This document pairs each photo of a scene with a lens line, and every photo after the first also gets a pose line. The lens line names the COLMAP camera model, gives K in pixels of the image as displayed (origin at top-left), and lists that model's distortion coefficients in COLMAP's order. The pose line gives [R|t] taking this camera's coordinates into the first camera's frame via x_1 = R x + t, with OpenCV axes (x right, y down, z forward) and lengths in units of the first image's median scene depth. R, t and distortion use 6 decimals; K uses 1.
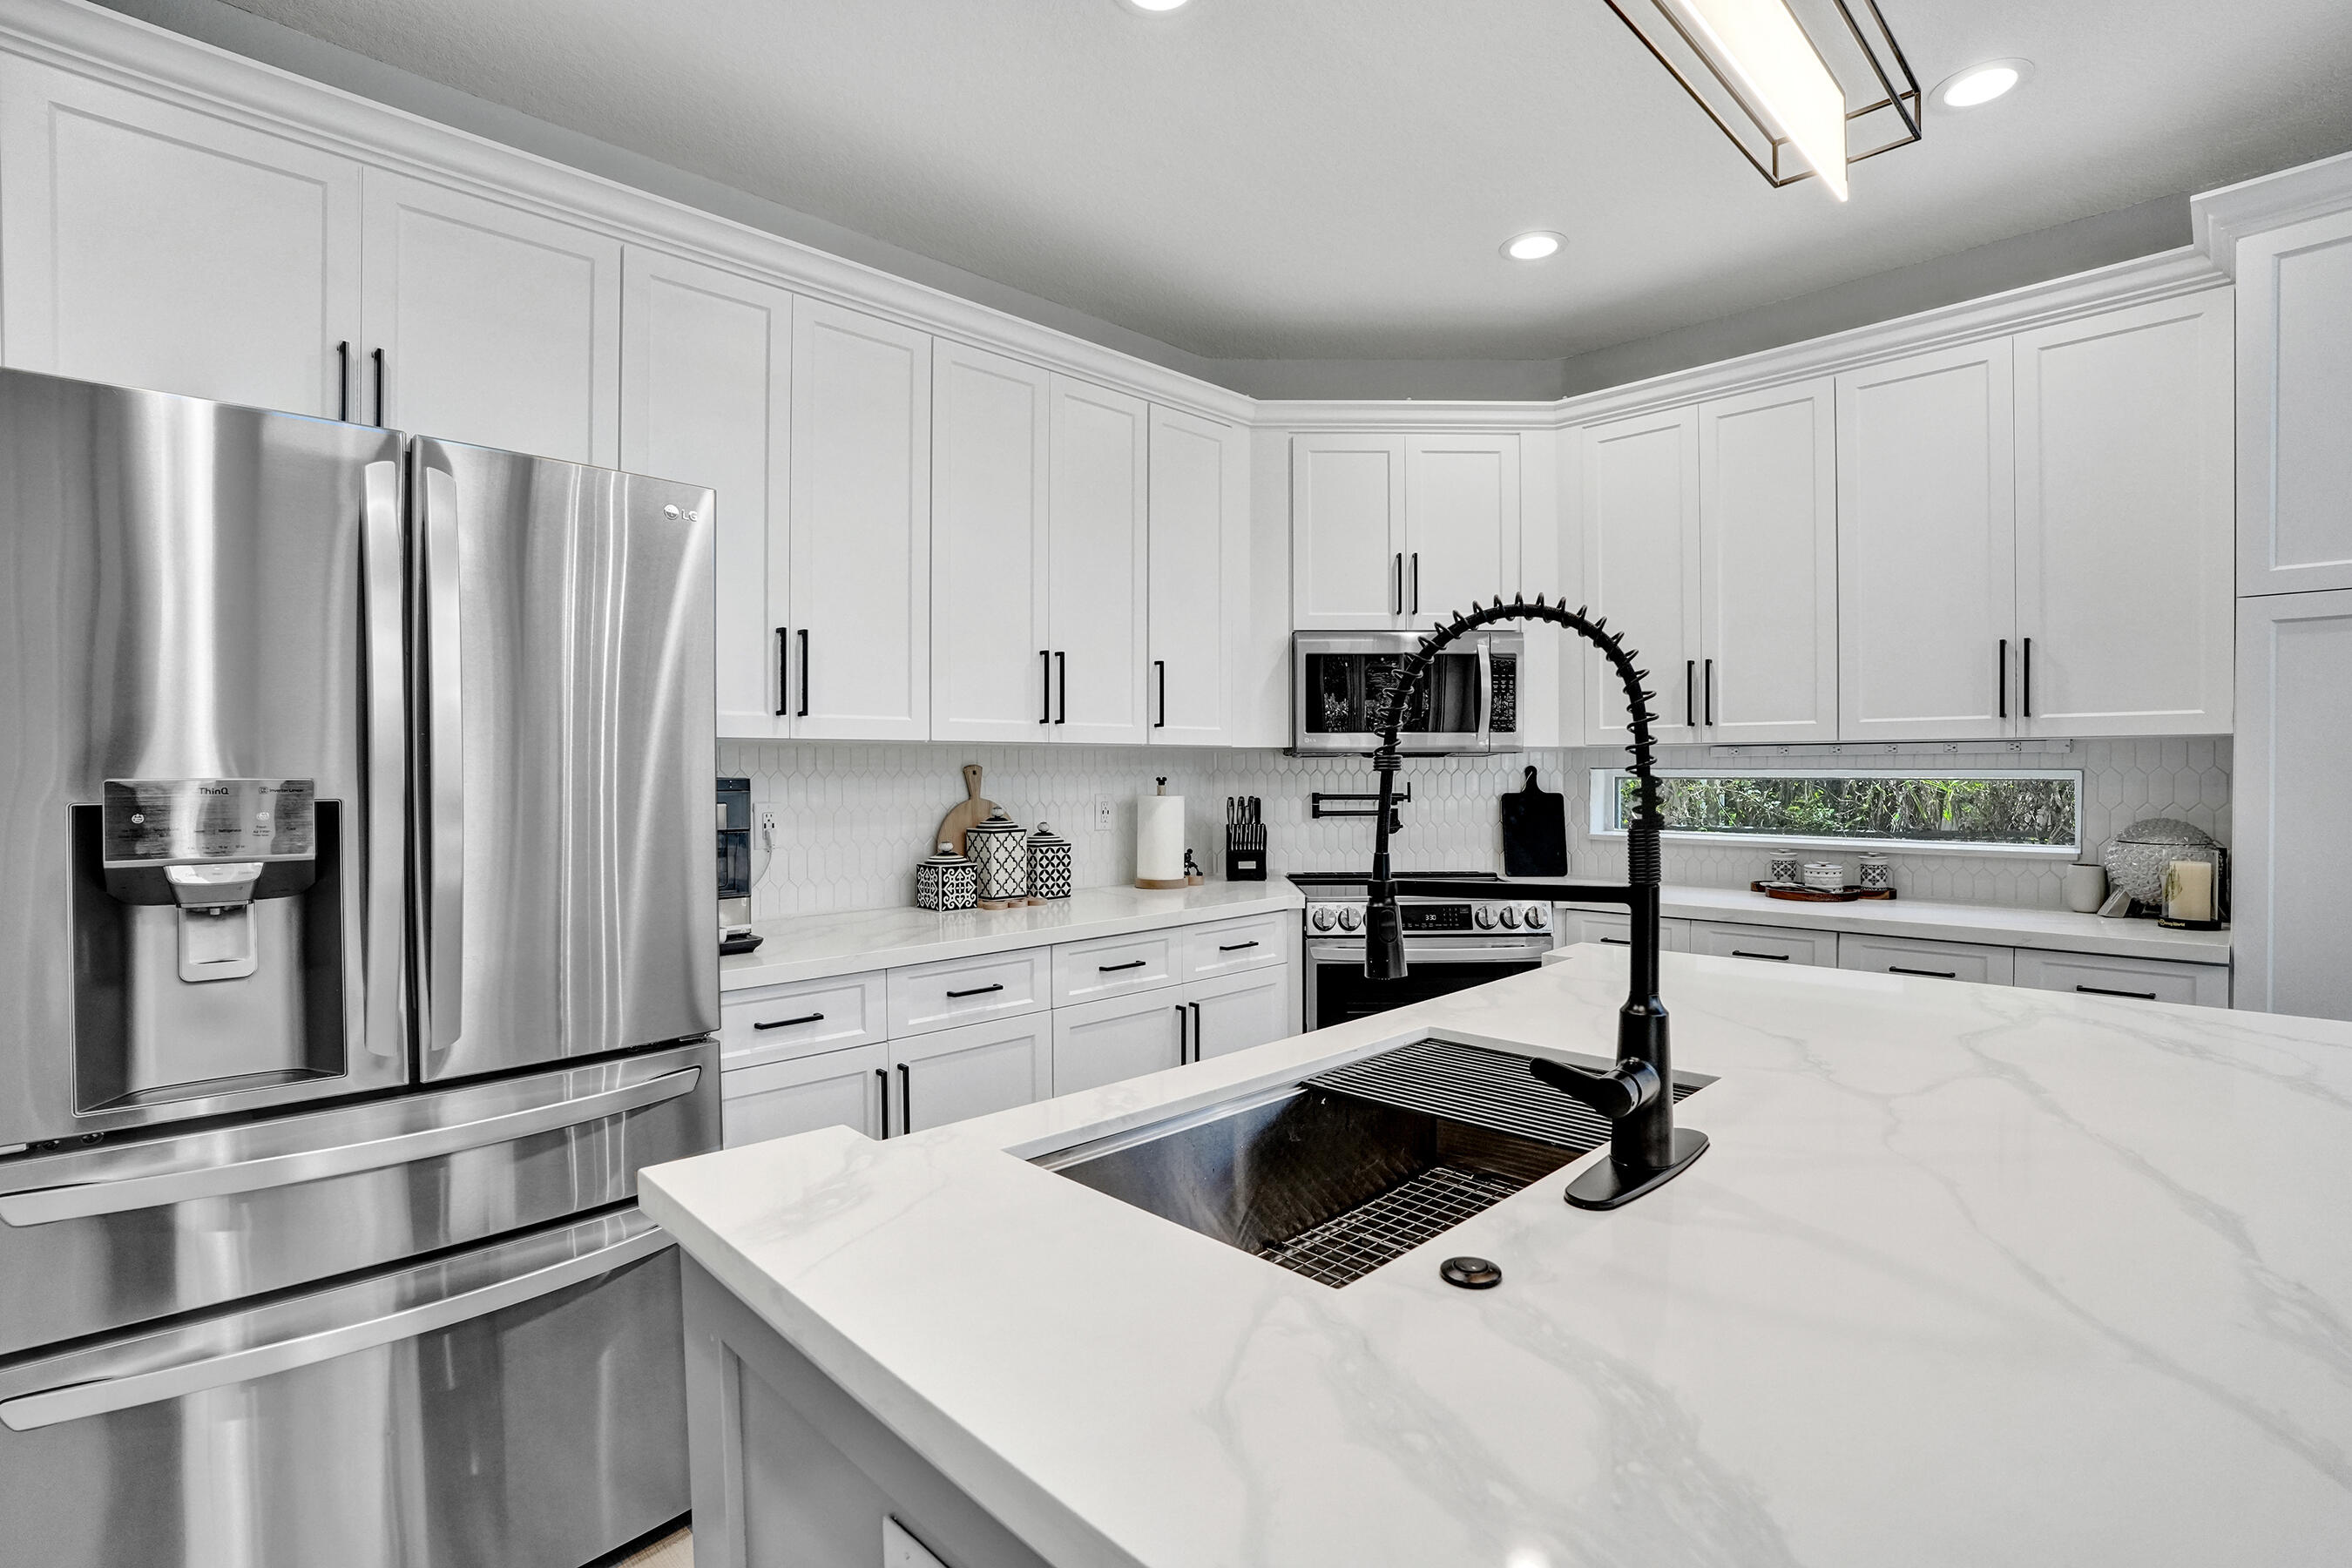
lens RADIAL K [[1099.0, 0, 1180.4], [0, 1099.0, 780.3], [0, 0, 1]] dist [-0.071257, 0.027846]
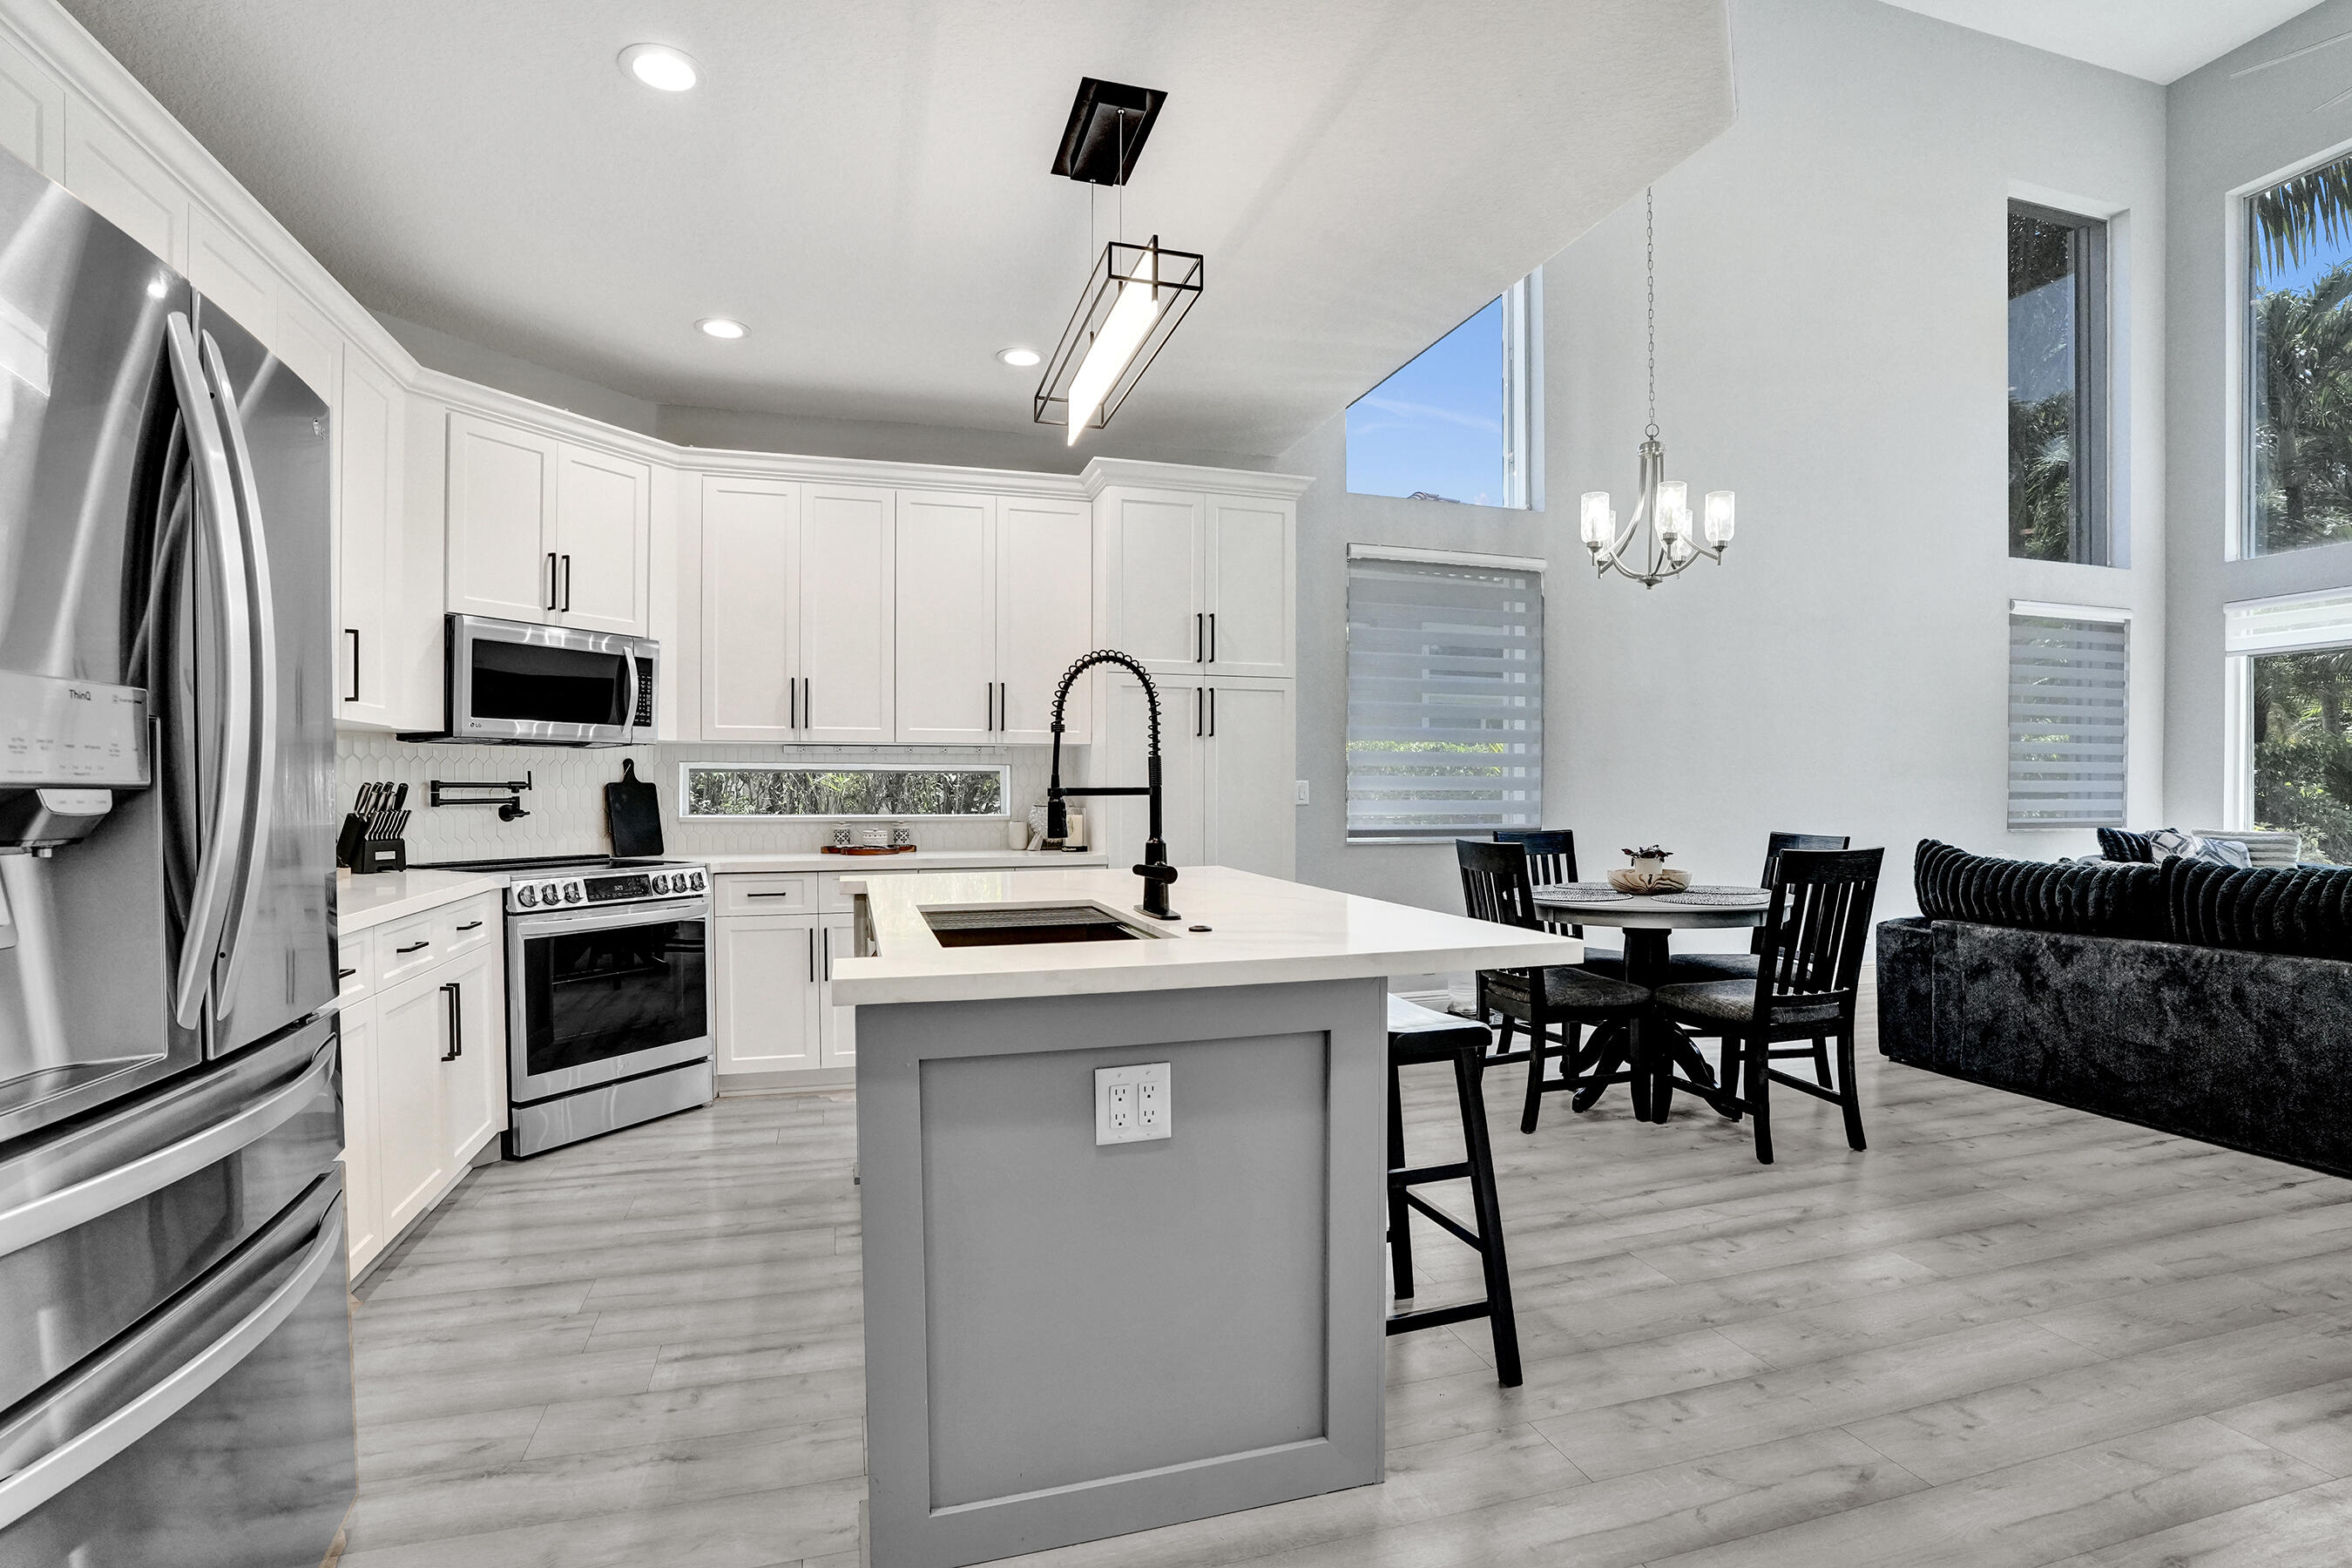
lens RADIAL K [[1122.8, 0, 1191.6], [0, 1122.8, 802.6], [0, 0, 1]] dist [-0.076798, 0.032945]
pose [[0.452746, -0.008252, 0.891602, -0.519559], [0.008686, 0.999951, 0.004844, 0.038507], [-0.891597, 0.005551, 0.452795, -0.034859]]
